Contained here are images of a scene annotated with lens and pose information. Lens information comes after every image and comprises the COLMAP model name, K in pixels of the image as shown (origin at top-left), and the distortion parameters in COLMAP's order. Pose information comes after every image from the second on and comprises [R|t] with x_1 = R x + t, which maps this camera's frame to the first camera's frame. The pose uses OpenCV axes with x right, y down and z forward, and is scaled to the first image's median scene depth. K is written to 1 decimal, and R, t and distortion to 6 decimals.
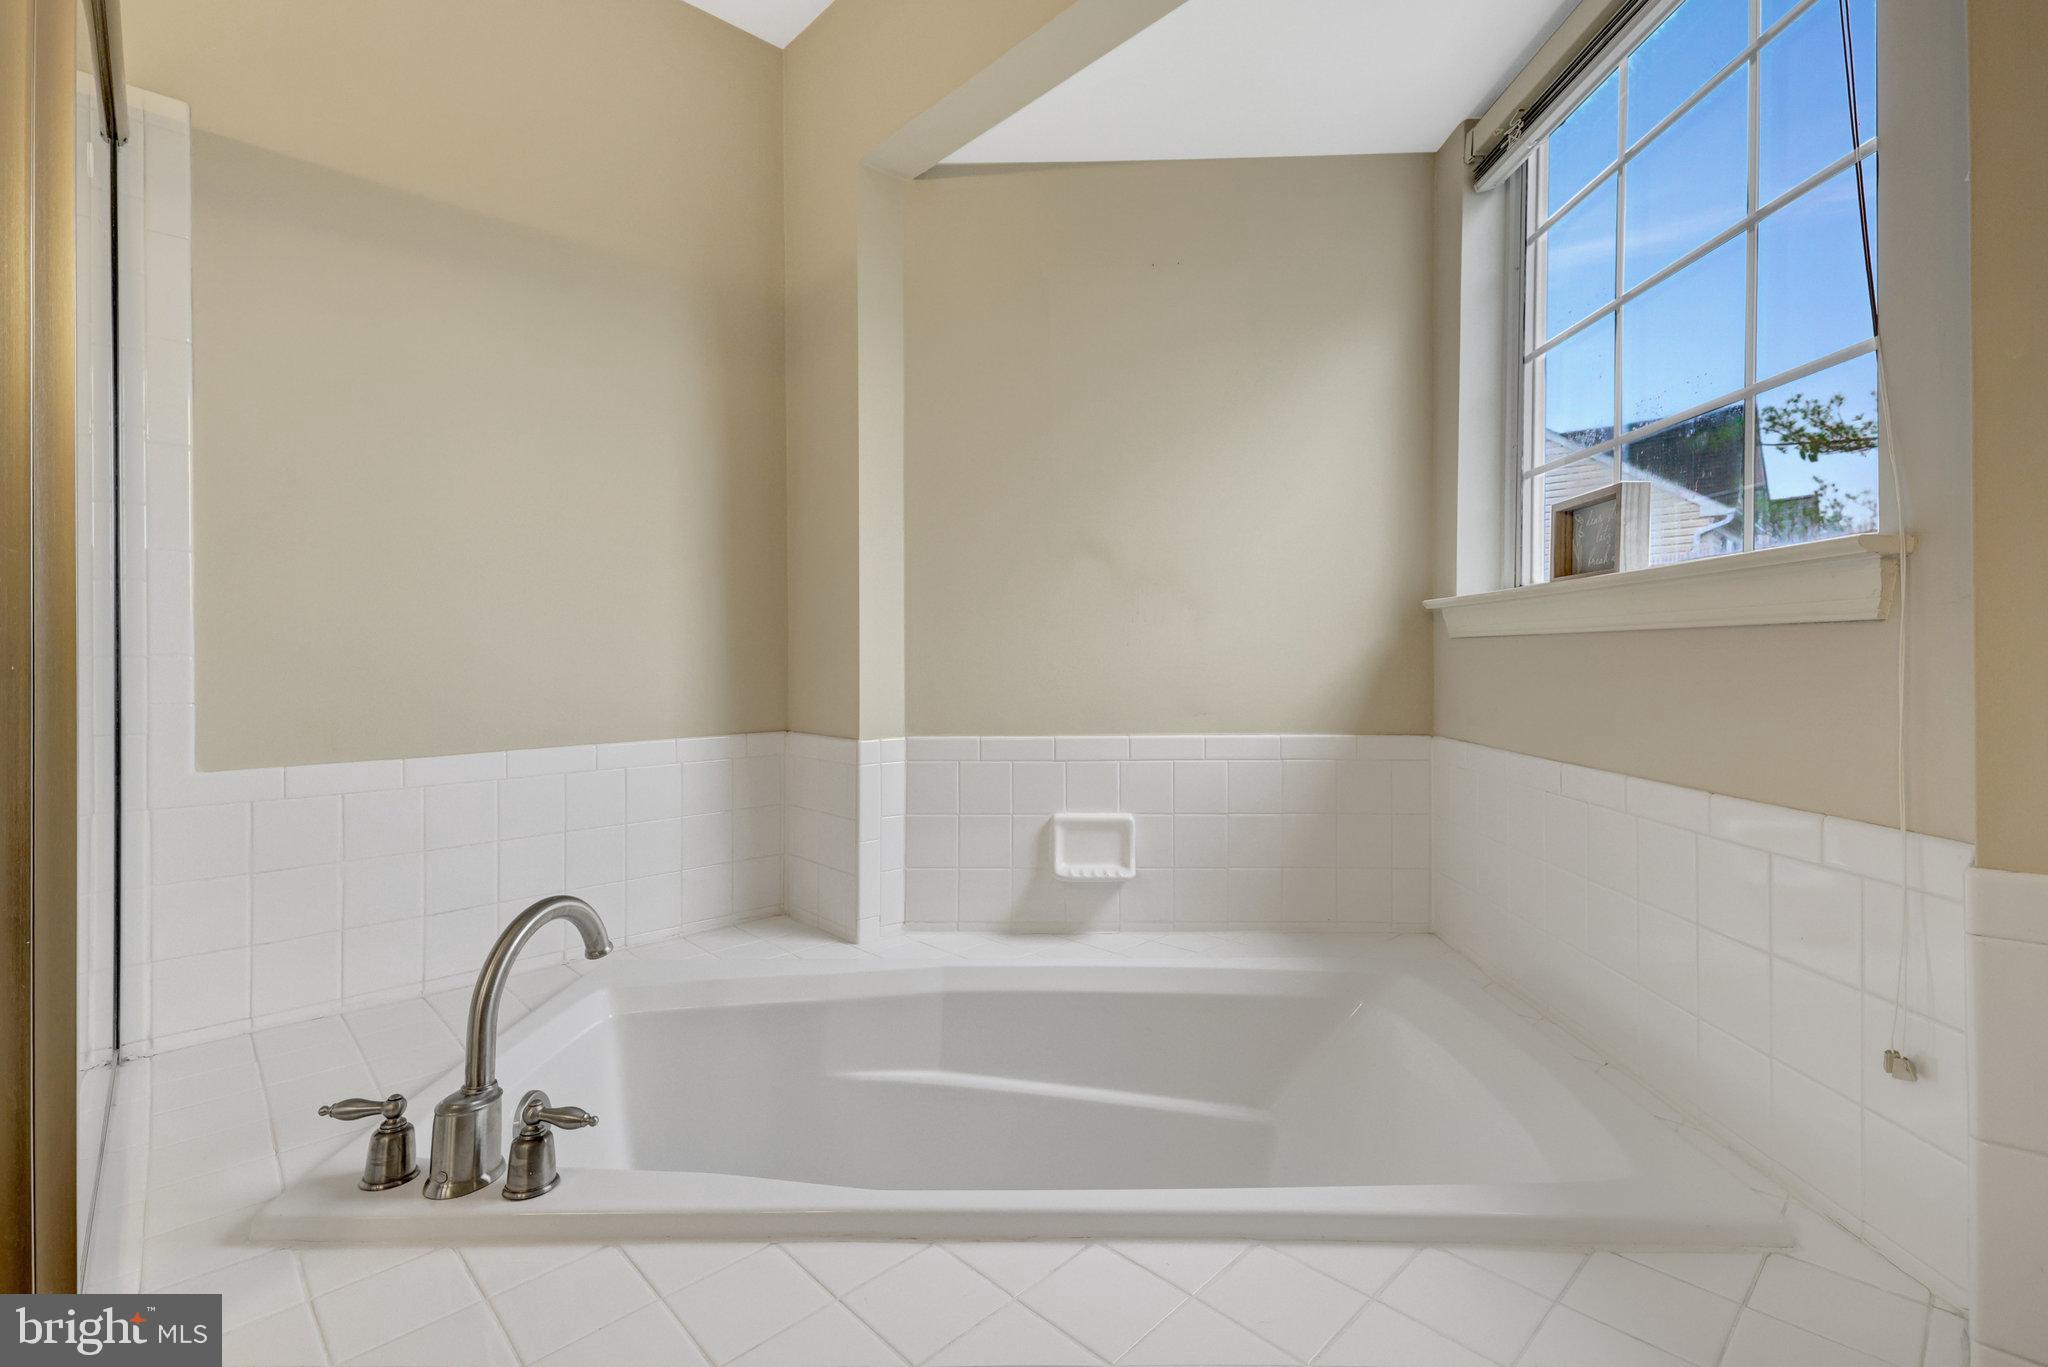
lens RADIAL K [[900.2, 0, 1030.8], [0, 900.2, 657.7], [0, 0, 1]] dist [0.011571, -0.000497]
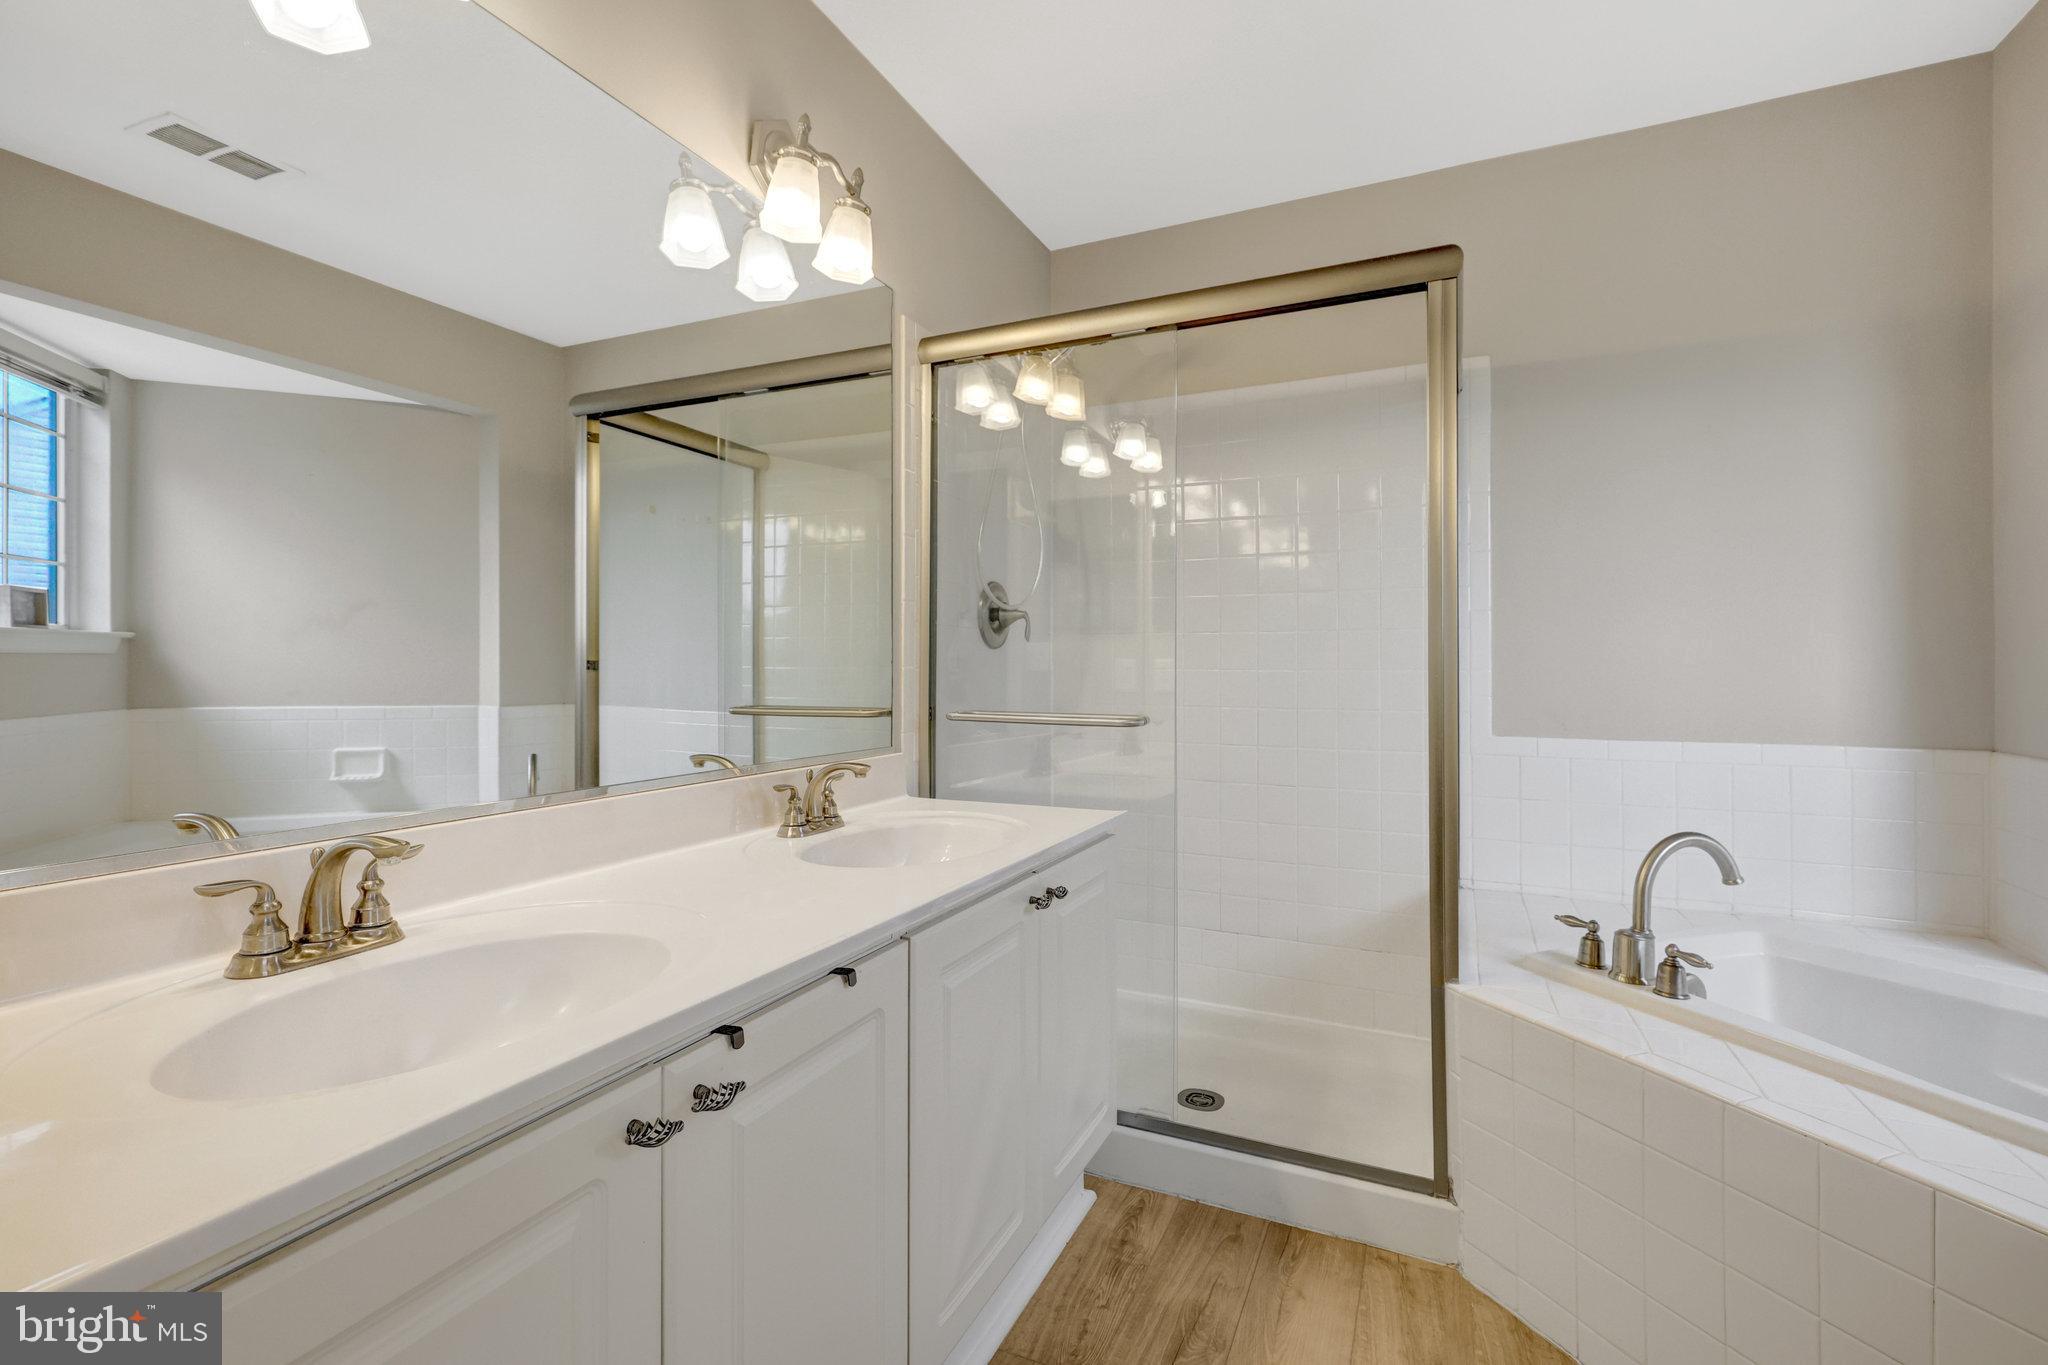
lens RADIAL K [[900.2, 0, 1030.8], [0, 900.2, 656.7], [0, 0, 1]] dist [0.011571, -0.000497]
pose [[0.369048, -0.004862, -0.929398, 0.541781], [-0.004829, 0.999963, -0.007149, -0.016479], [0.929398, 0.007126, 0.369010, -0.681304]]
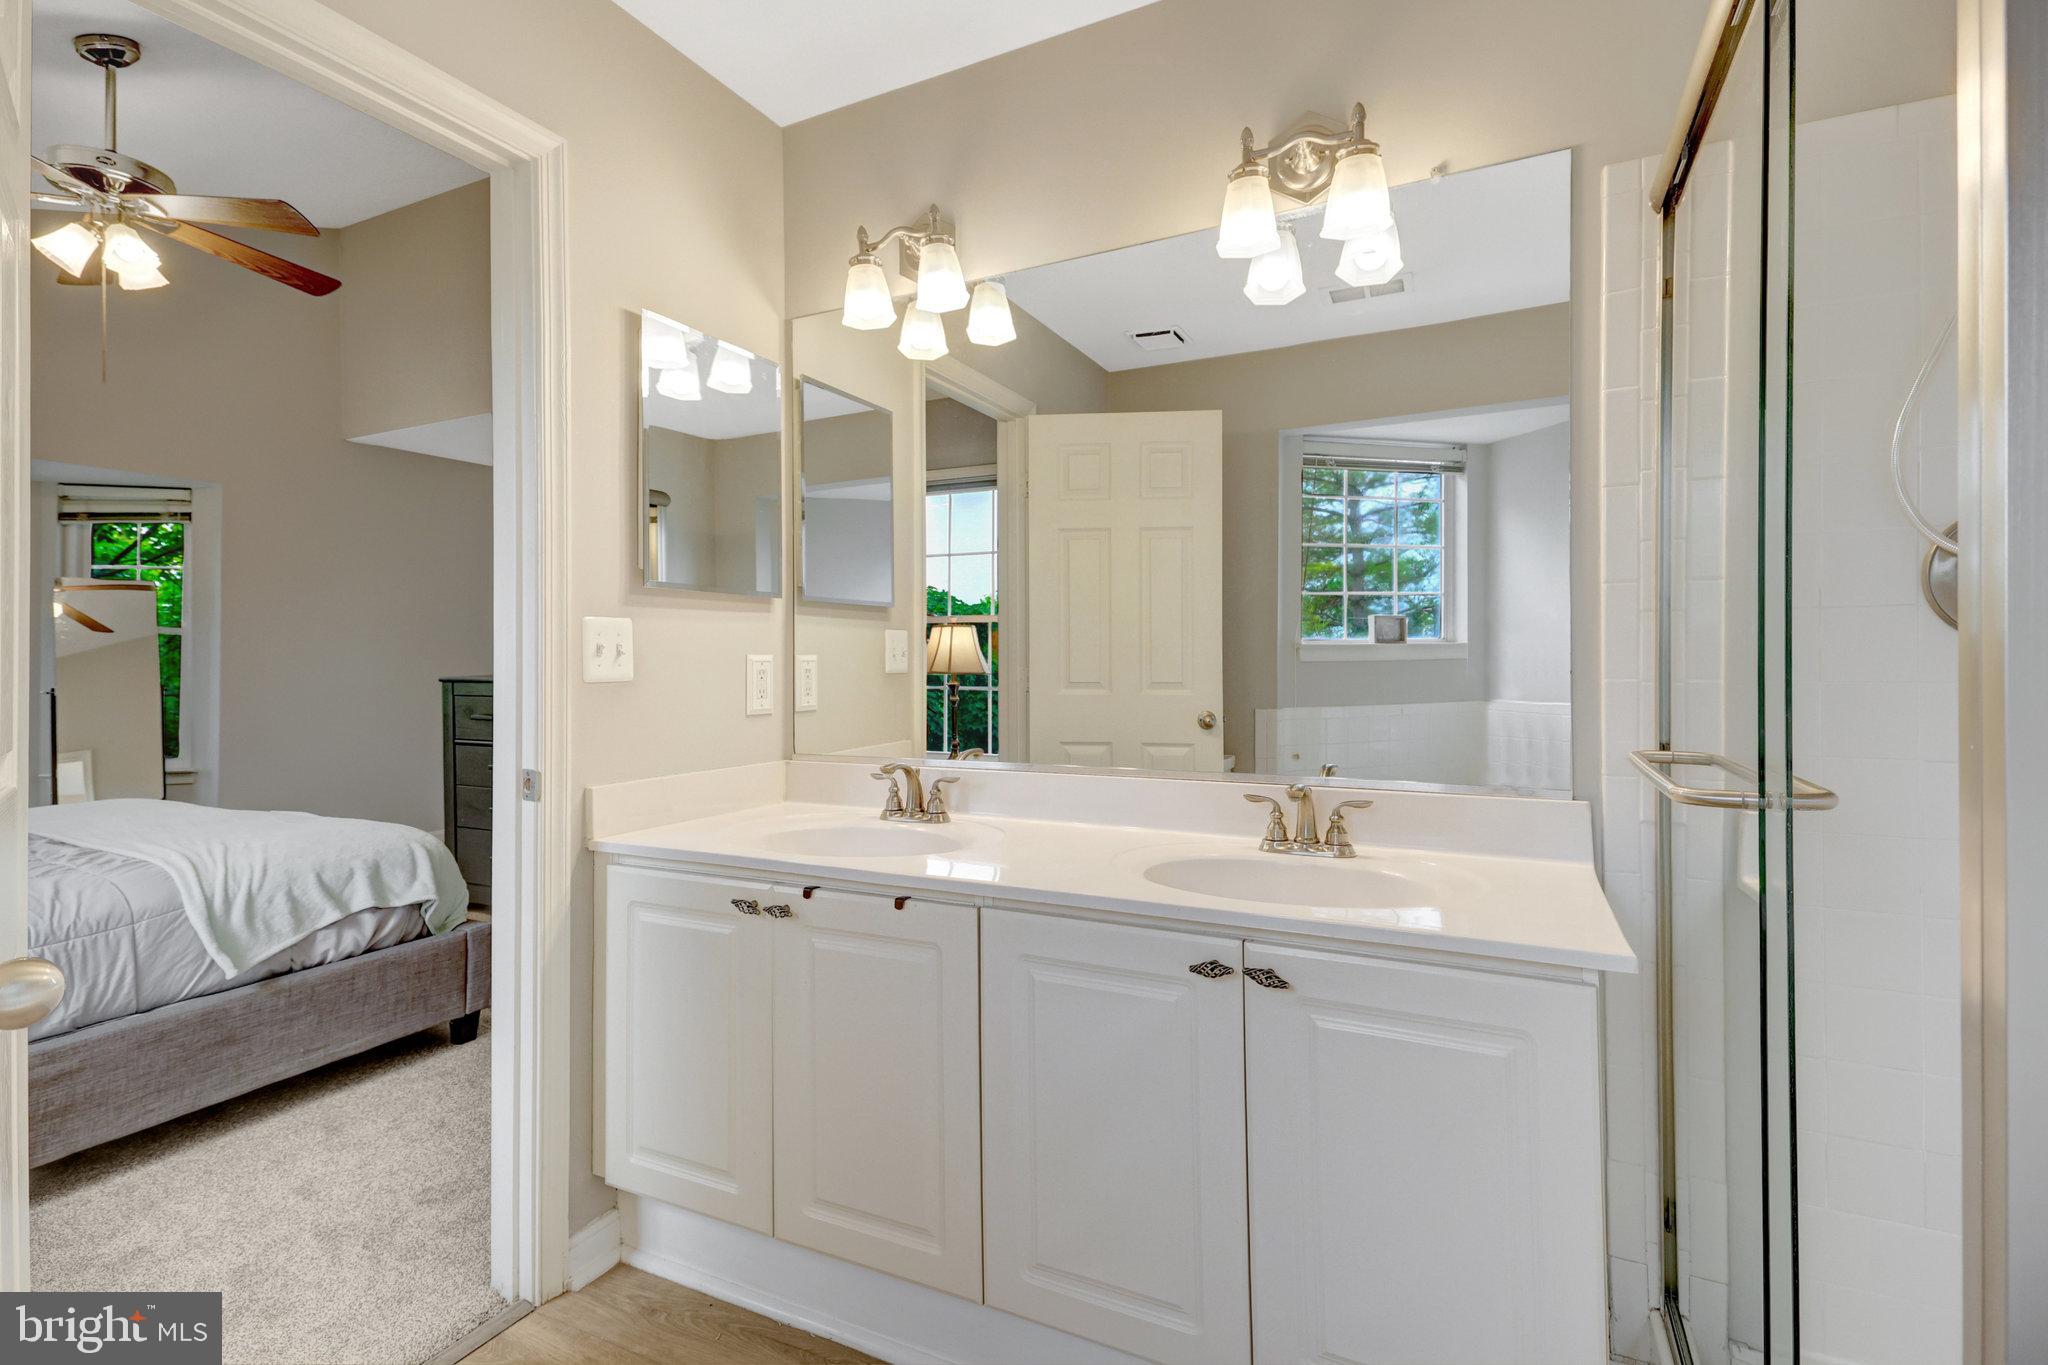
lens RADIAL K [[981.3, 0, 1021.5], [0, 981.3, 659.7], [0, 0, 1]] dist [0.003304, 0.000525]
pose [[-0.932938, 0.003130, -0.360024, -0.117292], [0.004321, 0.999988, -0.002503, -0.038322], [0.360012, -0.003891, -0.932940, 1.038453]]
